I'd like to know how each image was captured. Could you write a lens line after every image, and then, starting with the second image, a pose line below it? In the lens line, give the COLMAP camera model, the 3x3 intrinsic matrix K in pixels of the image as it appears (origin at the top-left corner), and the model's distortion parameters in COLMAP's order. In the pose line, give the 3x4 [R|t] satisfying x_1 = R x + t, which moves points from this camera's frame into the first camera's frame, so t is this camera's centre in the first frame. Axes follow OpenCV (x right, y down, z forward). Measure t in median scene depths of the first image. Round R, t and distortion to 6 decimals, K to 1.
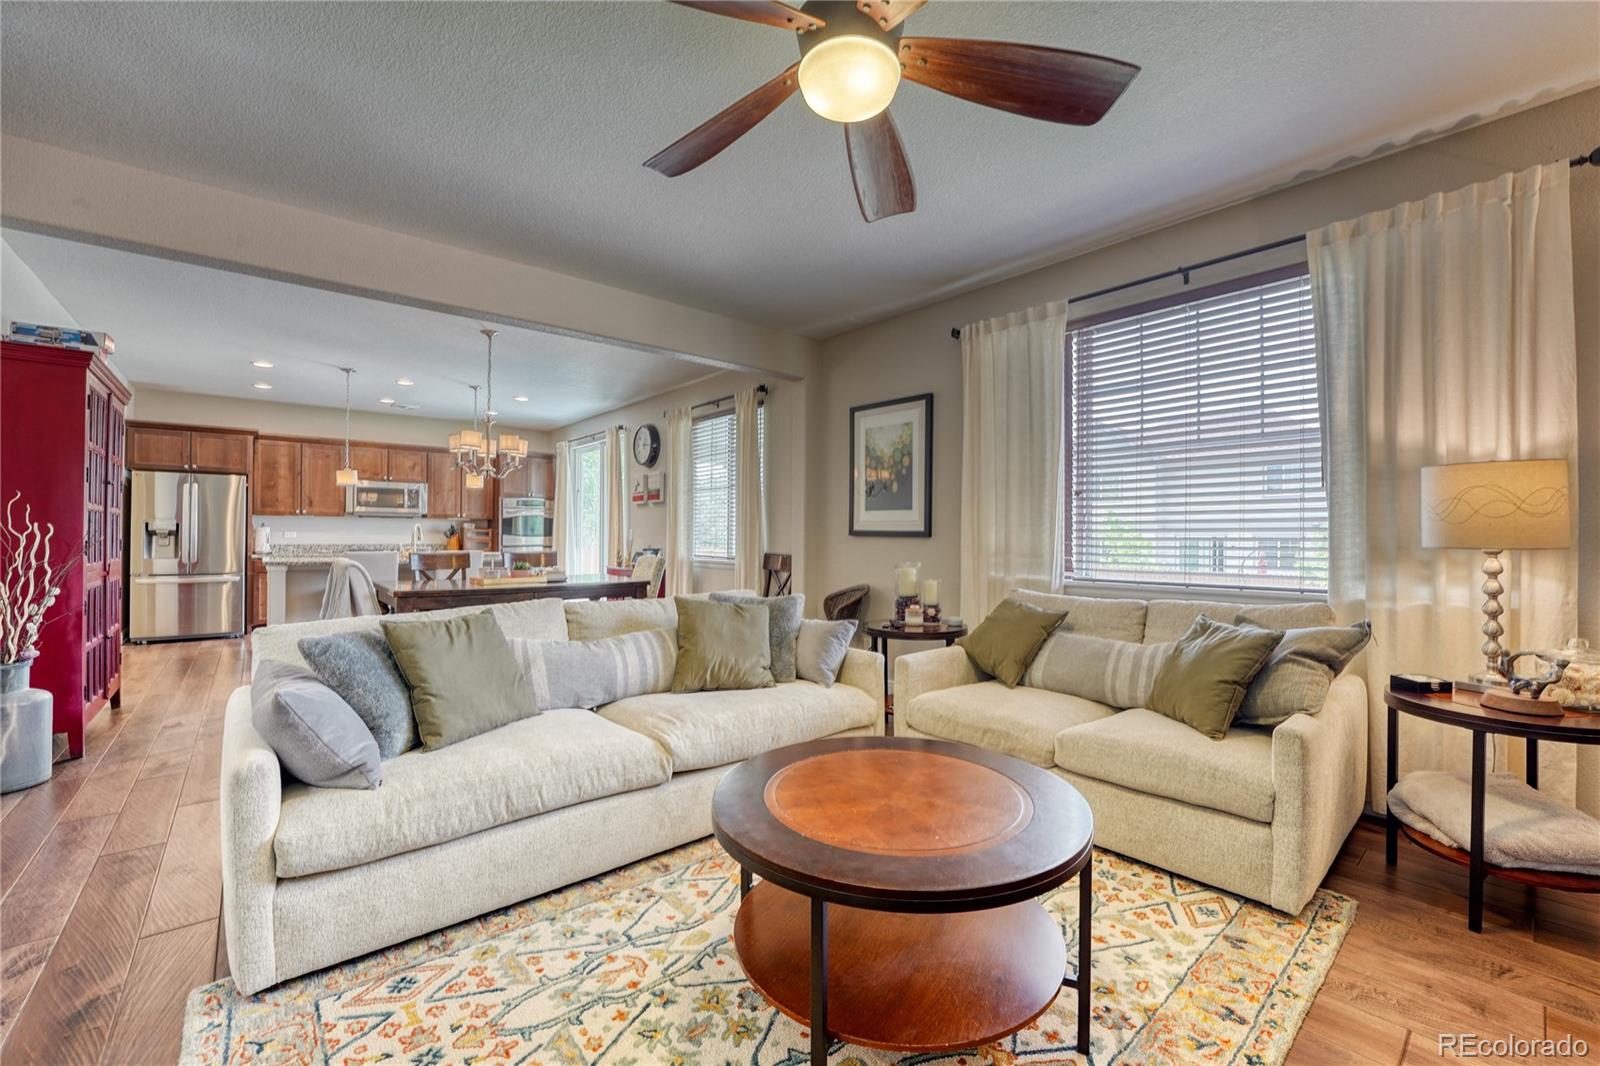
lens RADIAL K [[649.6, 0, 798.3], [0, 649.6, 534.6], [0, 0, 1]] dist [-0.016688, 0.001093]
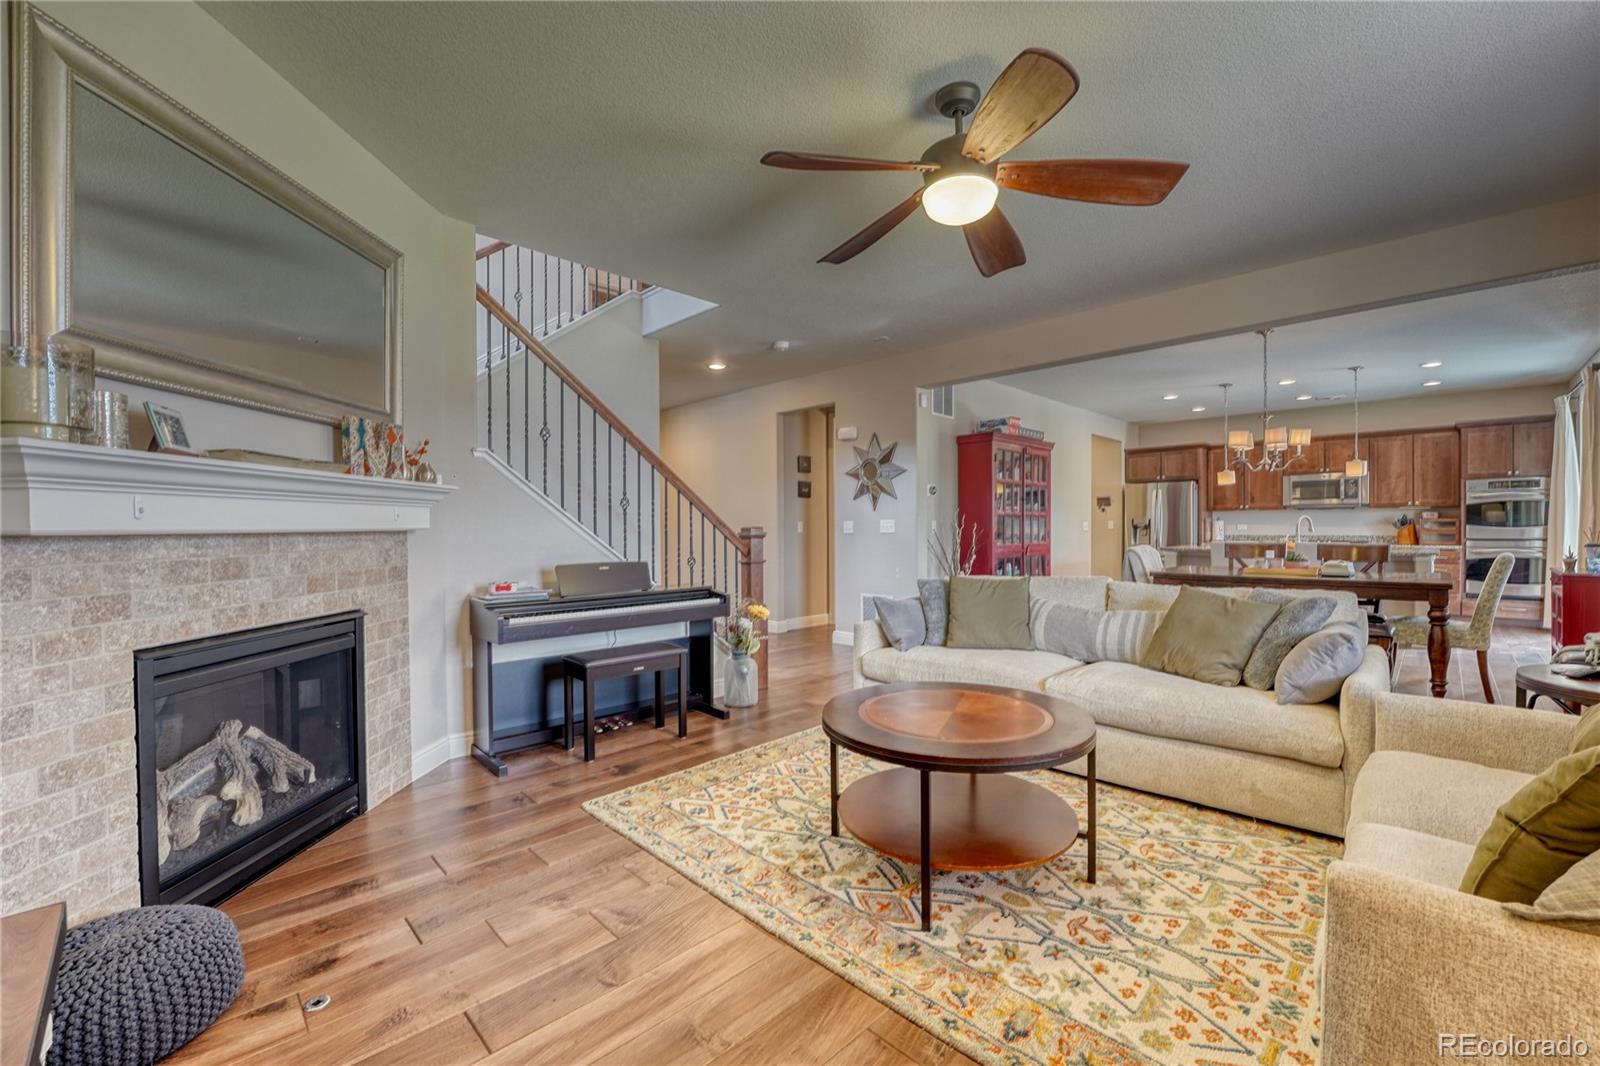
lens RADIAL K [[649.6, 0, 809.2], [0, 649.6, 534.0], [0, 0, 1]] dist [-0.016688, 0.001093]
pose [[0.080098, 0.001113, -0.996786, 0.347016], [0.009689, 0.999951, 0.001895, 0.003234], [0.996740, -0.009810, 0.080084, 0.136972]]
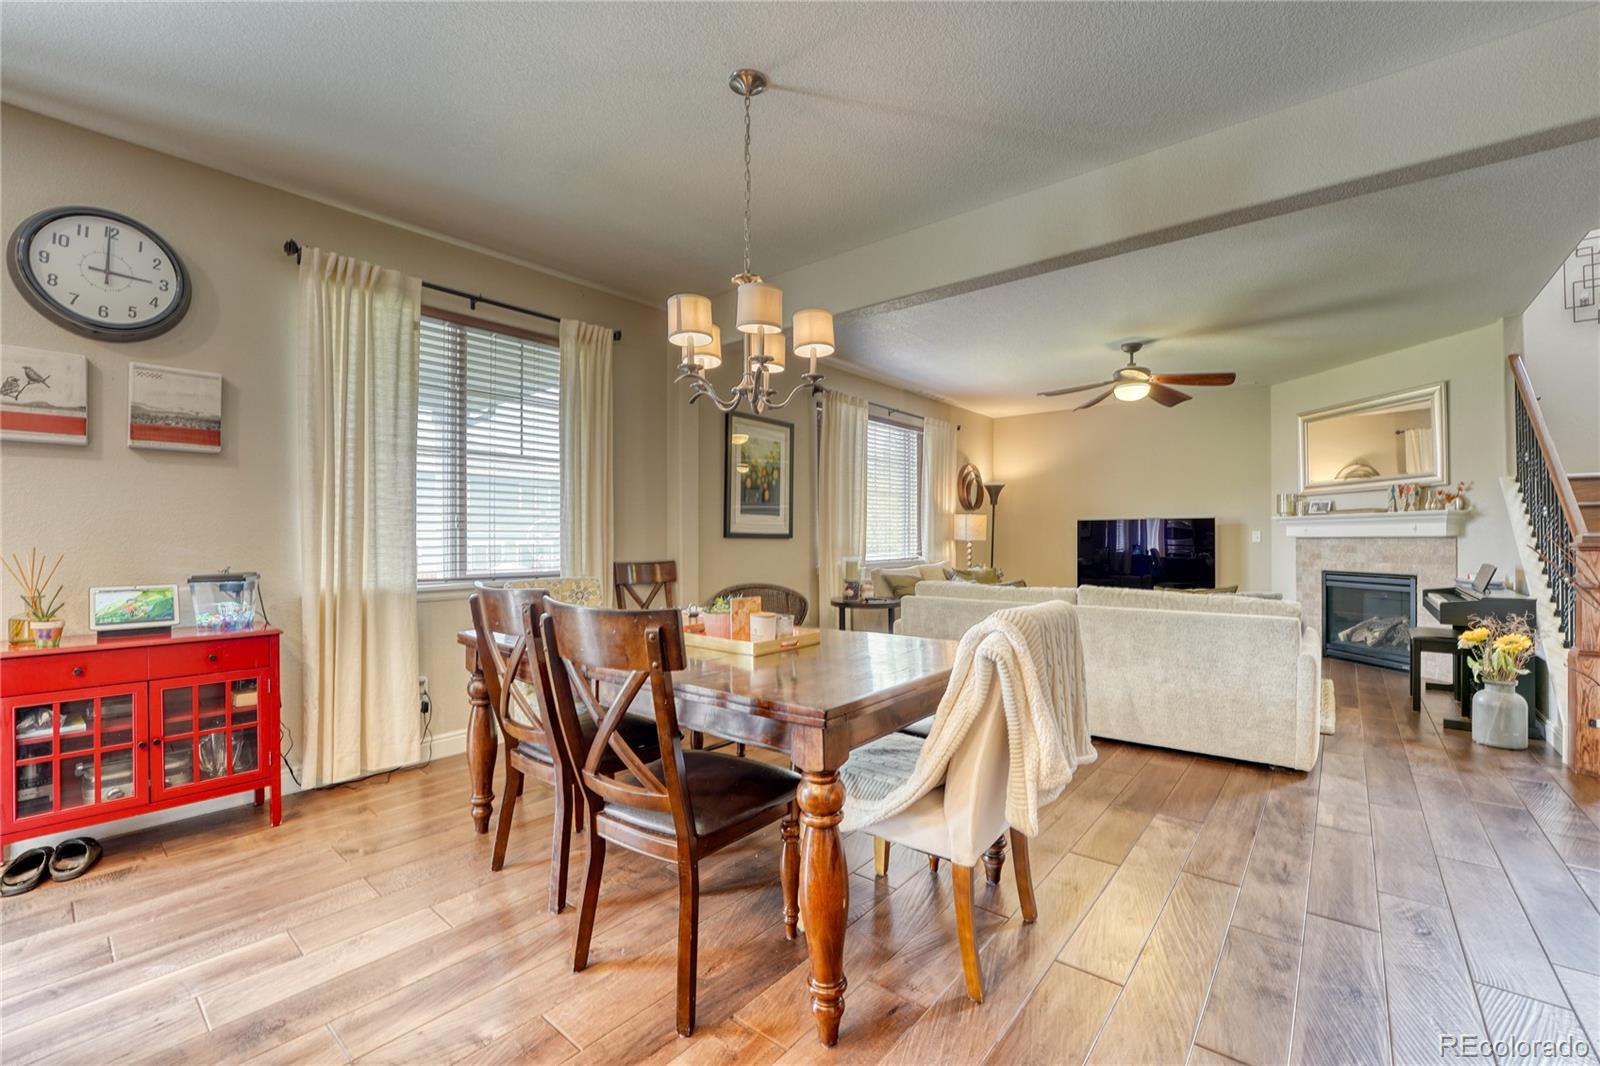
lens RADIAL K [[649.6, 0, 733.7], [0, 649.6, 536.7], [0, 0, 1]] dist [-0.016688, 0.001093]
pose [[-0.101453, -0.004706, 0.994829, -0.623233], [-0.000344, 0.999989, 0.004696, -0.002903], [-0.994840, 0.000134, -0.101453, 0.741905]]
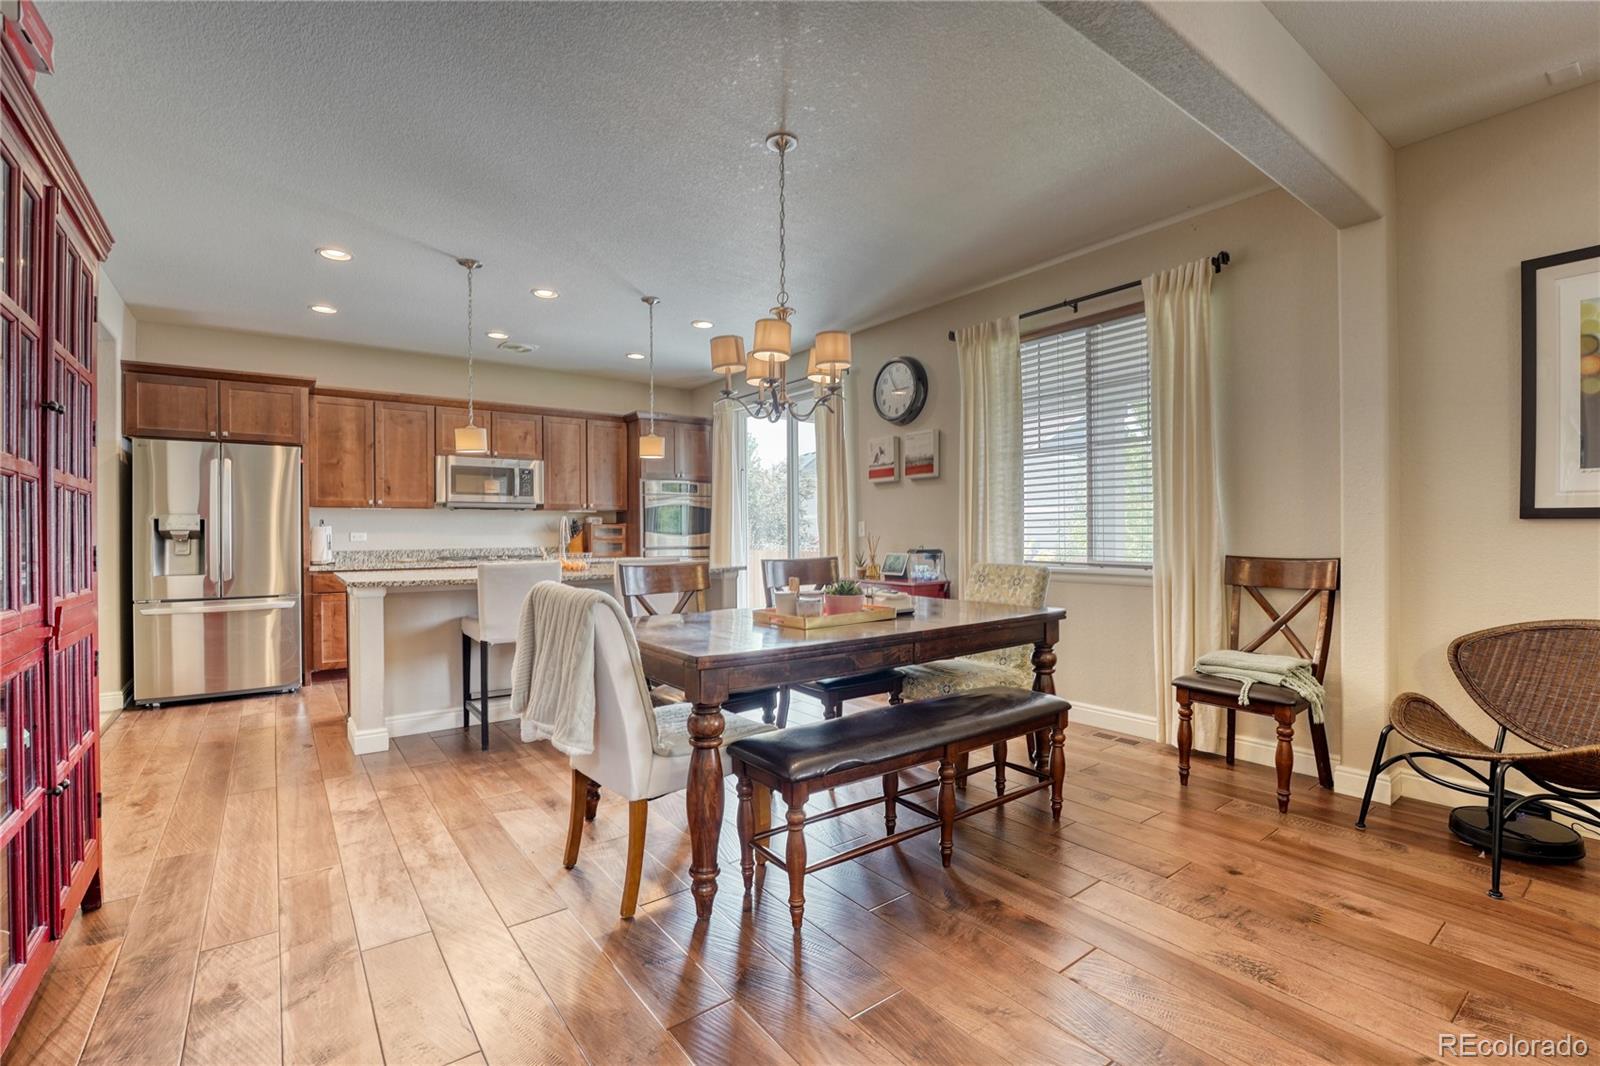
lens RADIAL K [[702.4, 0, 797.8], [0, 702.4, 534.4], [0, 0, 1]] dist [-0.010398, -0.000923]
pose [[0.998552, -0.013916, -0.051957, -0.313572], [0.014130, 0.999893, 0.003763, 0.001937], [0.051899, -0.004492, 0.998642, 0.309566]]
